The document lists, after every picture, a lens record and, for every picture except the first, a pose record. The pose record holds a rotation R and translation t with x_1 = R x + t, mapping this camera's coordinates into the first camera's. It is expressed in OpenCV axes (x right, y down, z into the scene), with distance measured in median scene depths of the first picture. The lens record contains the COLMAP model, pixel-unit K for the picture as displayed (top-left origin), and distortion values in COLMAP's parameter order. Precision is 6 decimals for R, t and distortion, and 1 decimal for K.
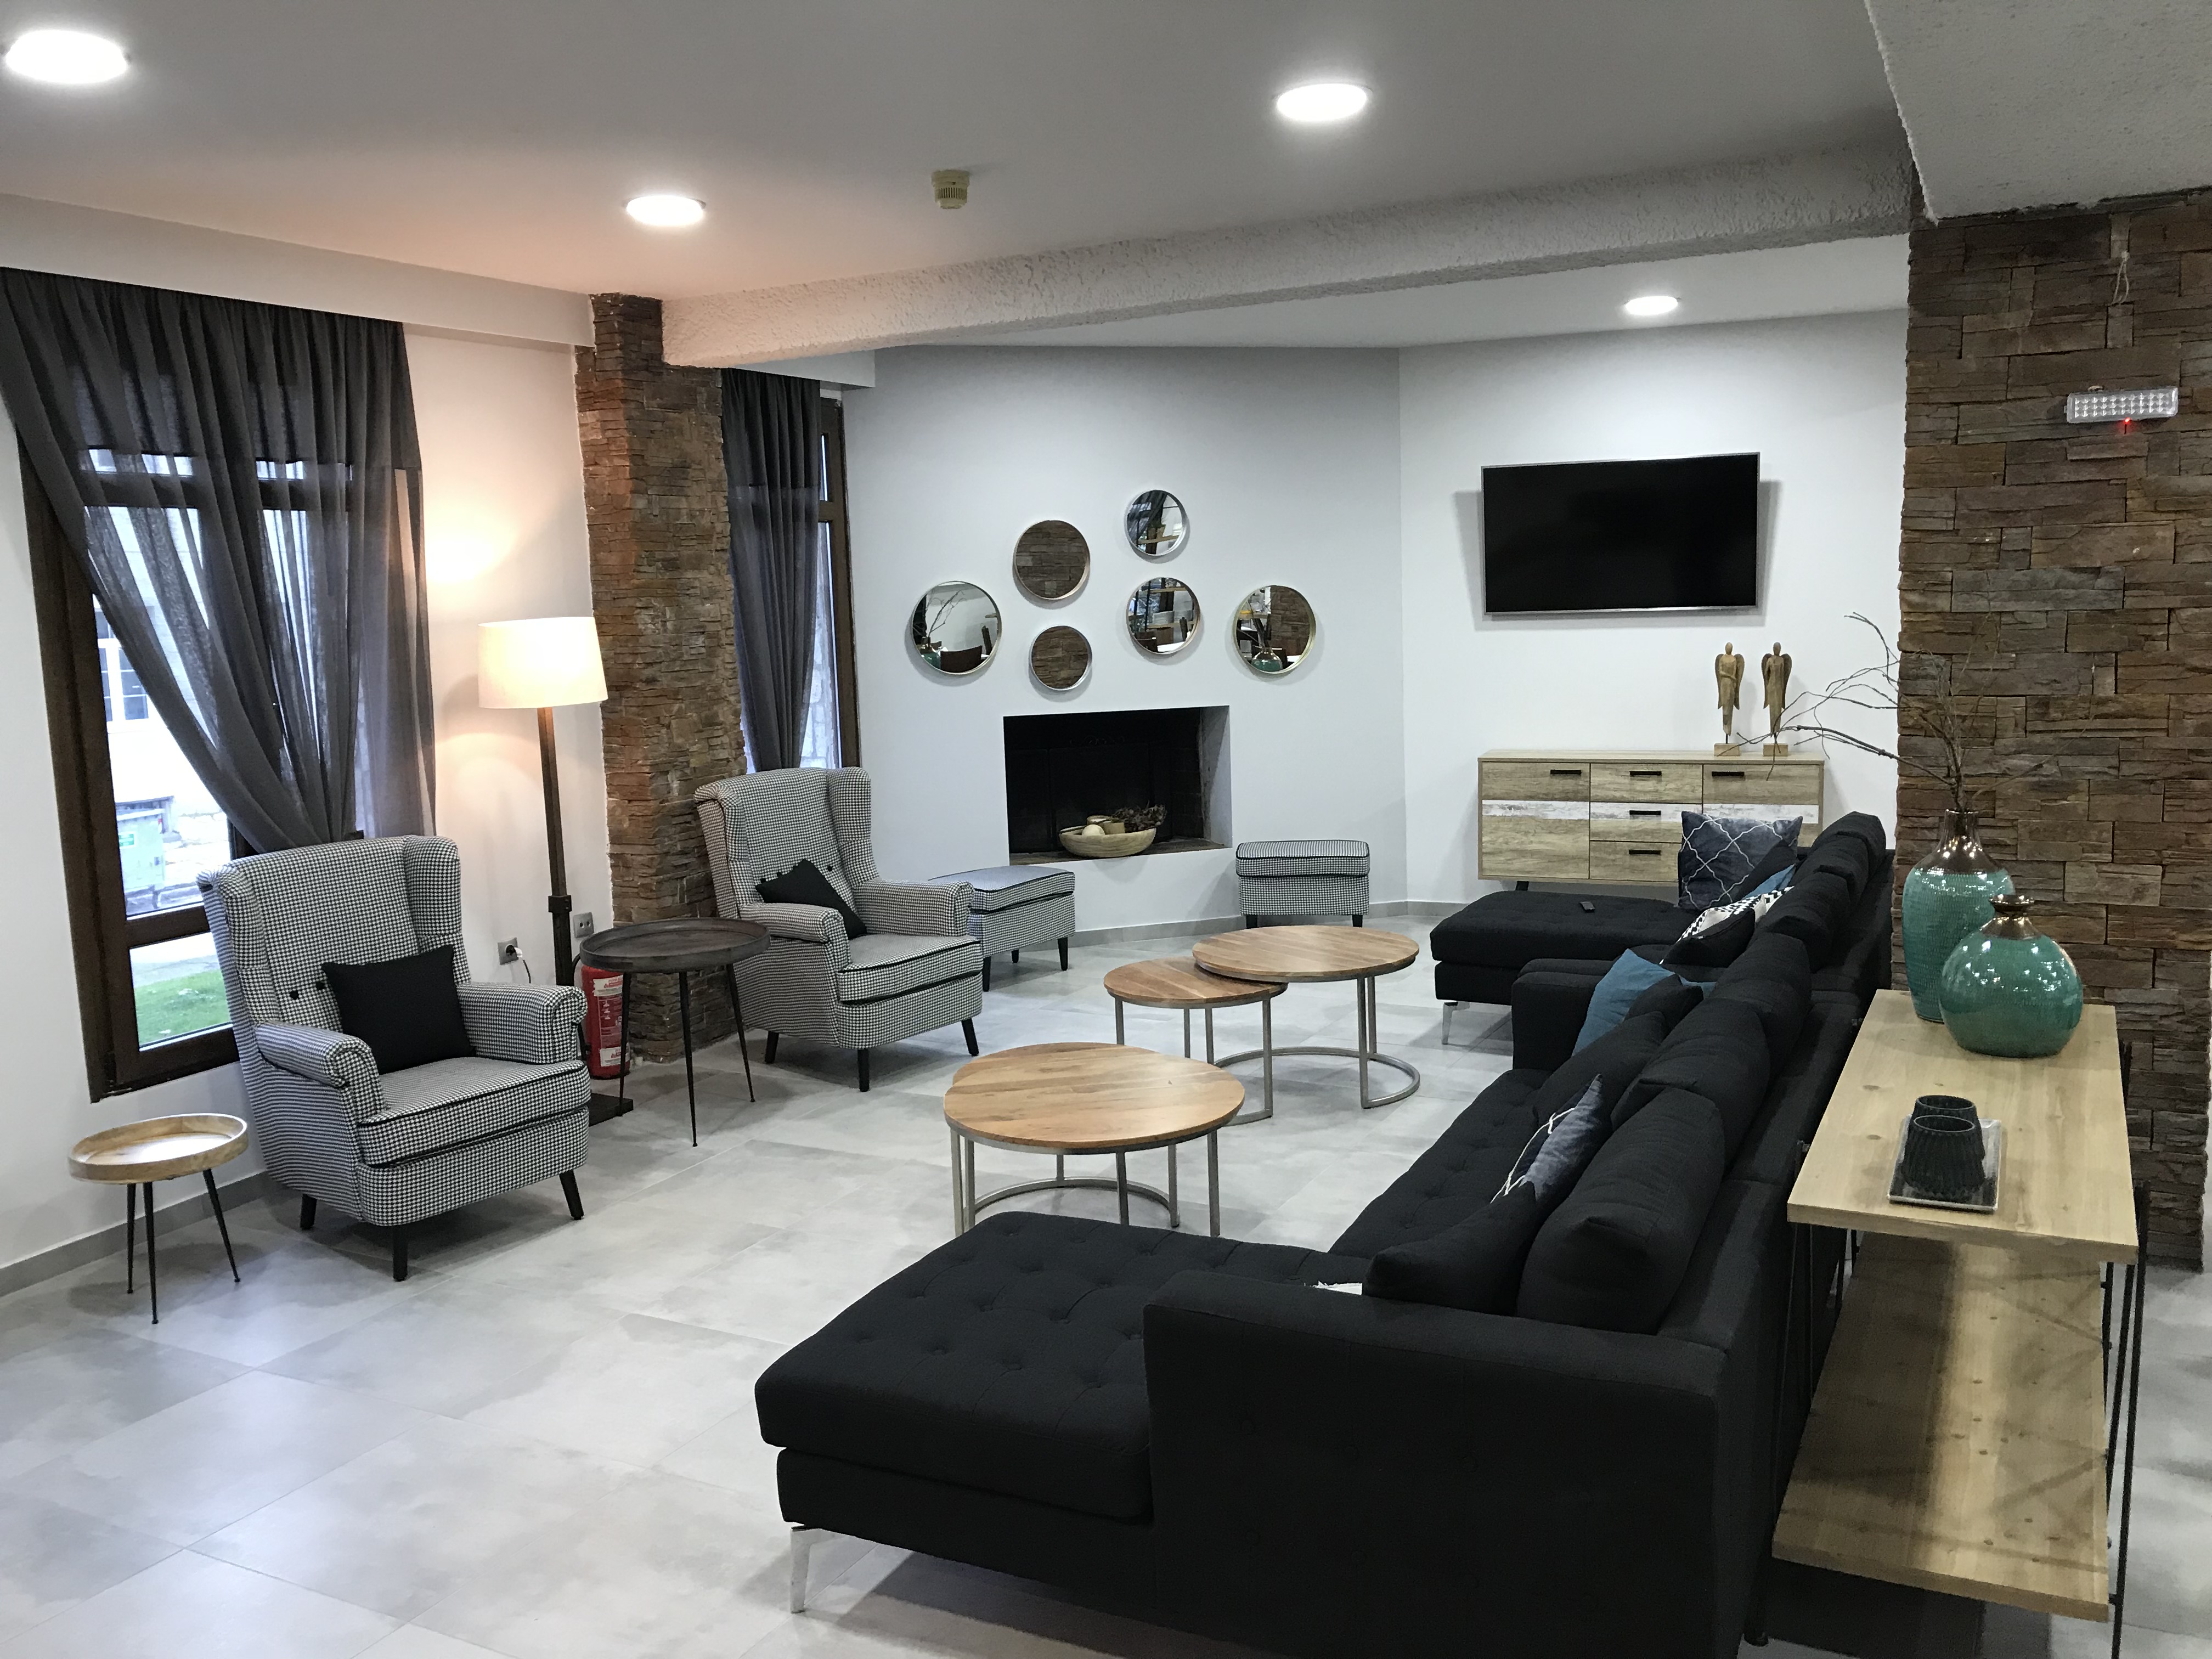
lens RADIAL K [[1823.3, 0, 1106.0], [0, 1823.3, 829.5], [0, 0, 1]] dist [0.080483, -0.097571]
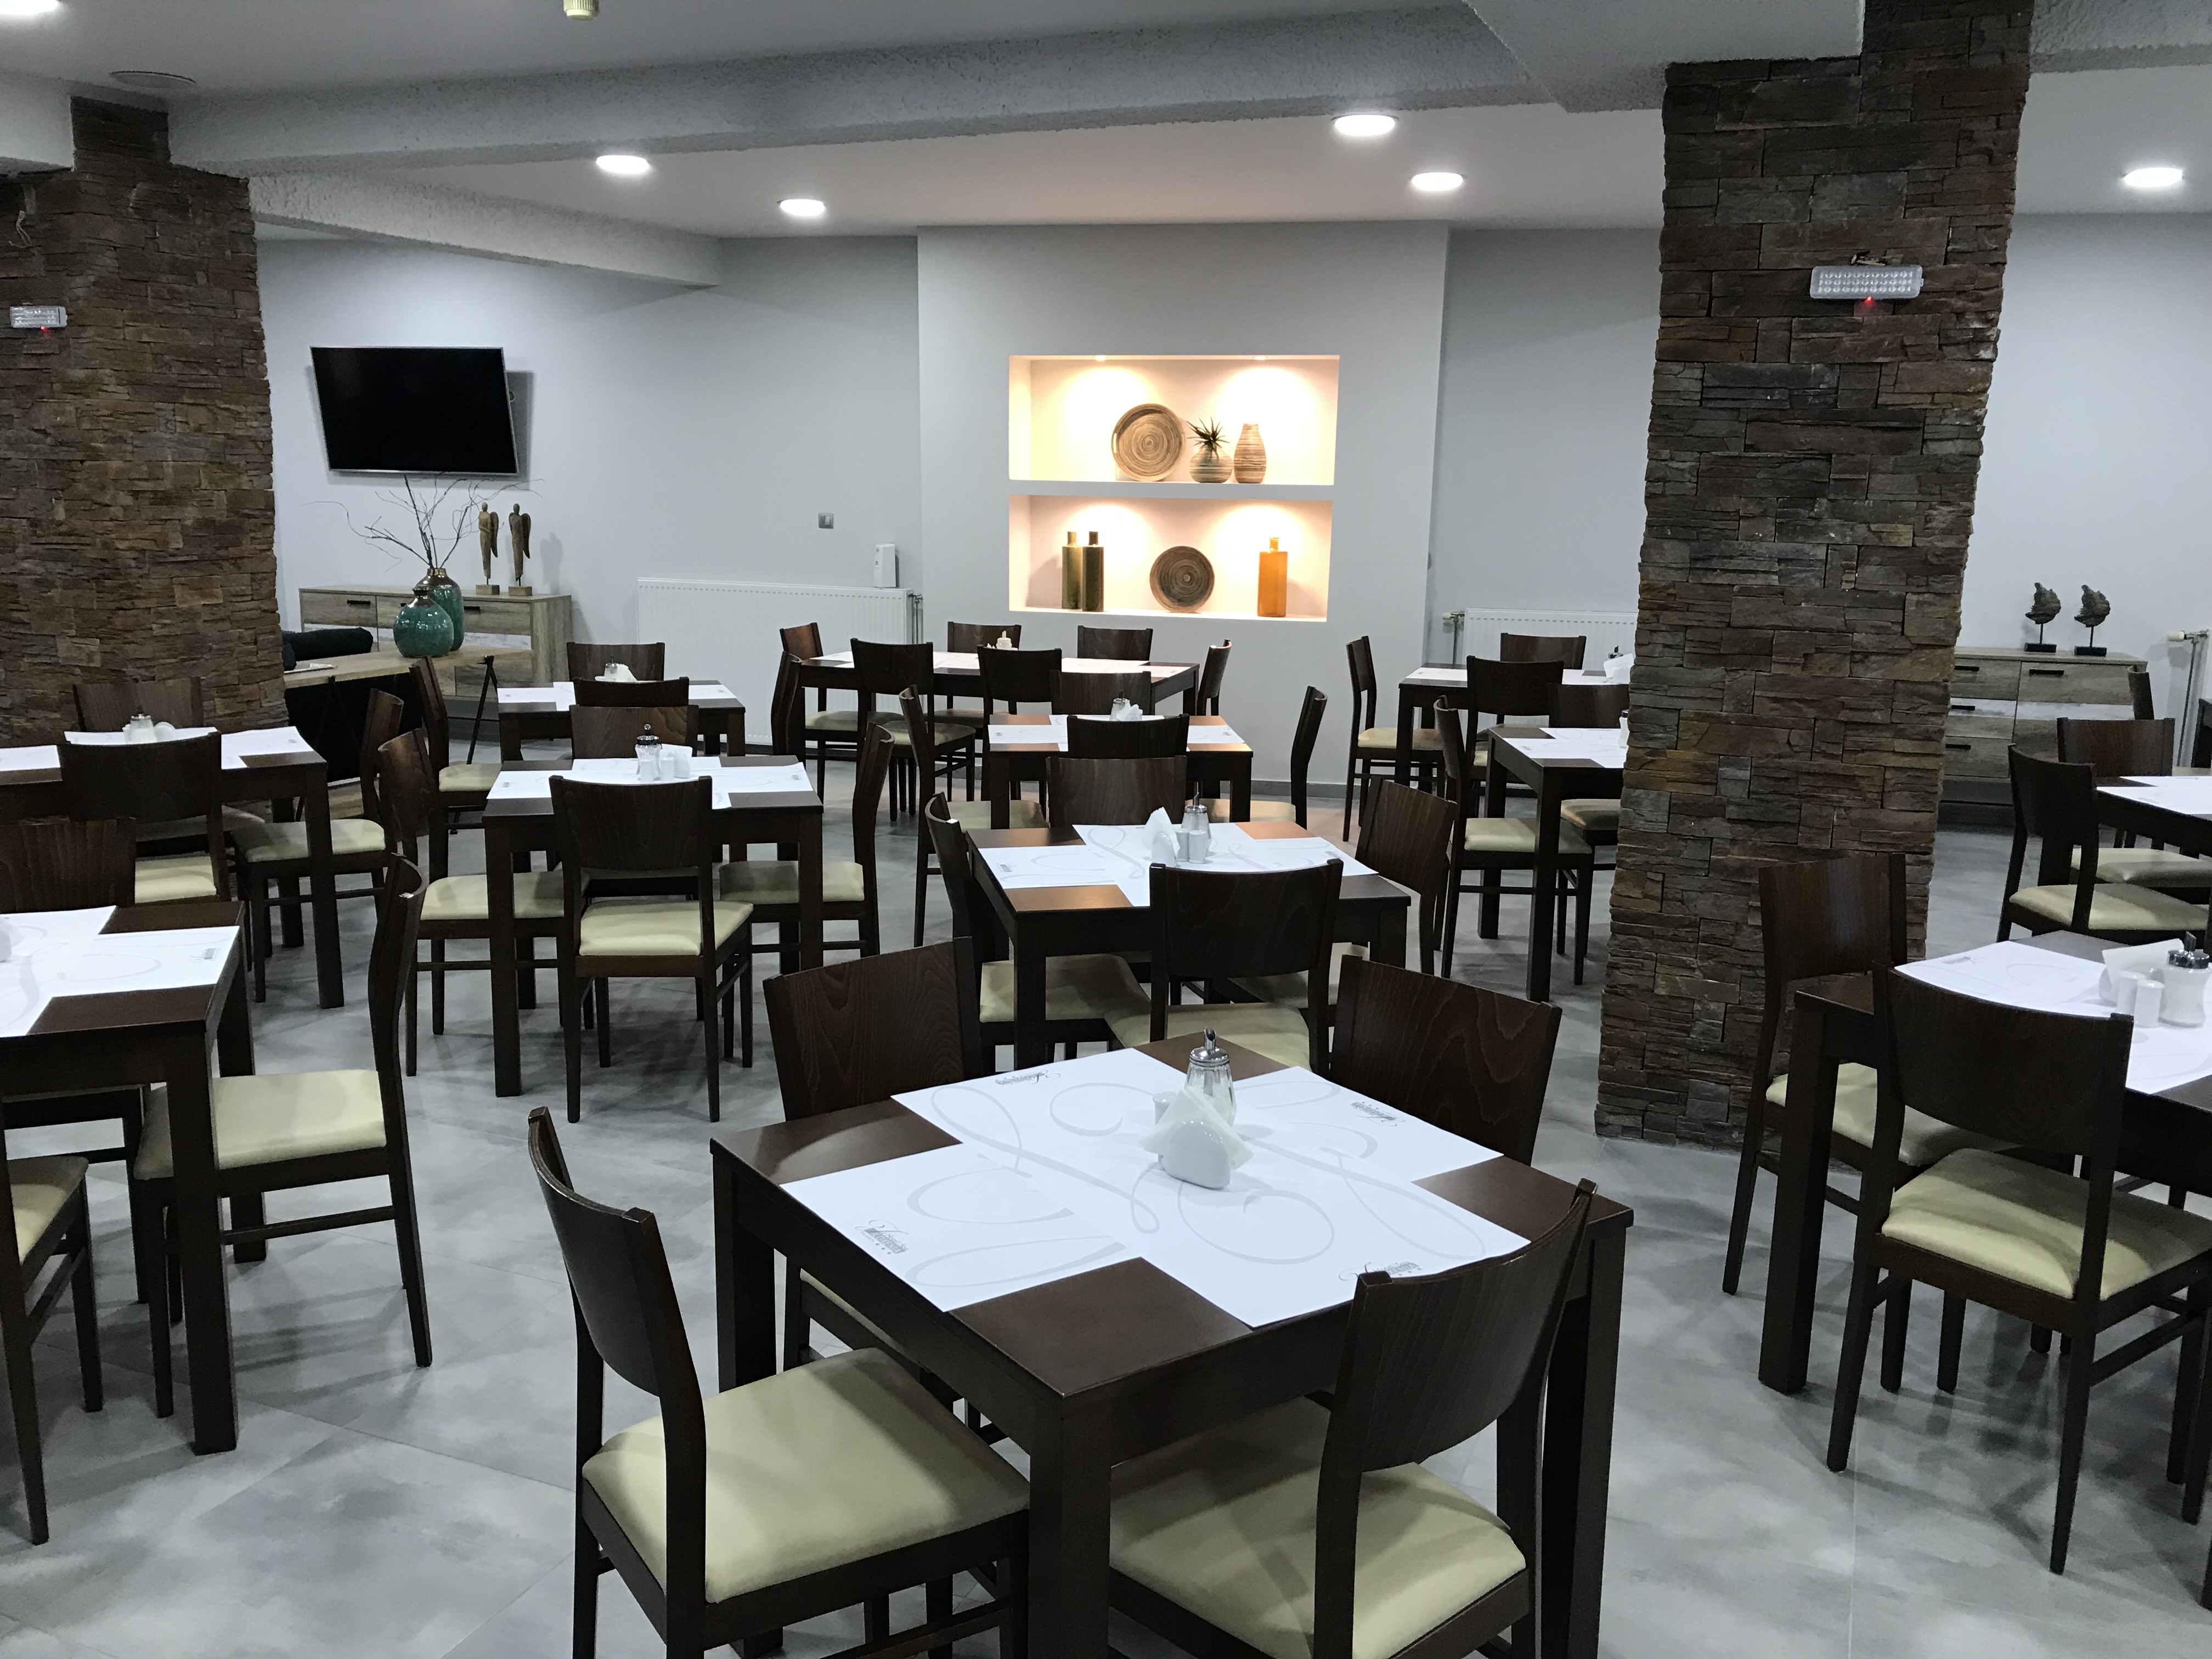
lens RADIAL K [[1823.3, 0, 1106.0], [0, 1823.3, 829.5], [0, 0, 1]] dist [0.080483, -0.097571]
pose [[0.997580, 0.033486, 0.060933, 0.771820], [-0.037143, 0.997512, 0.059910, 0.031733], [-0.058775, -0.062029, 0.996342, -0.308110]]
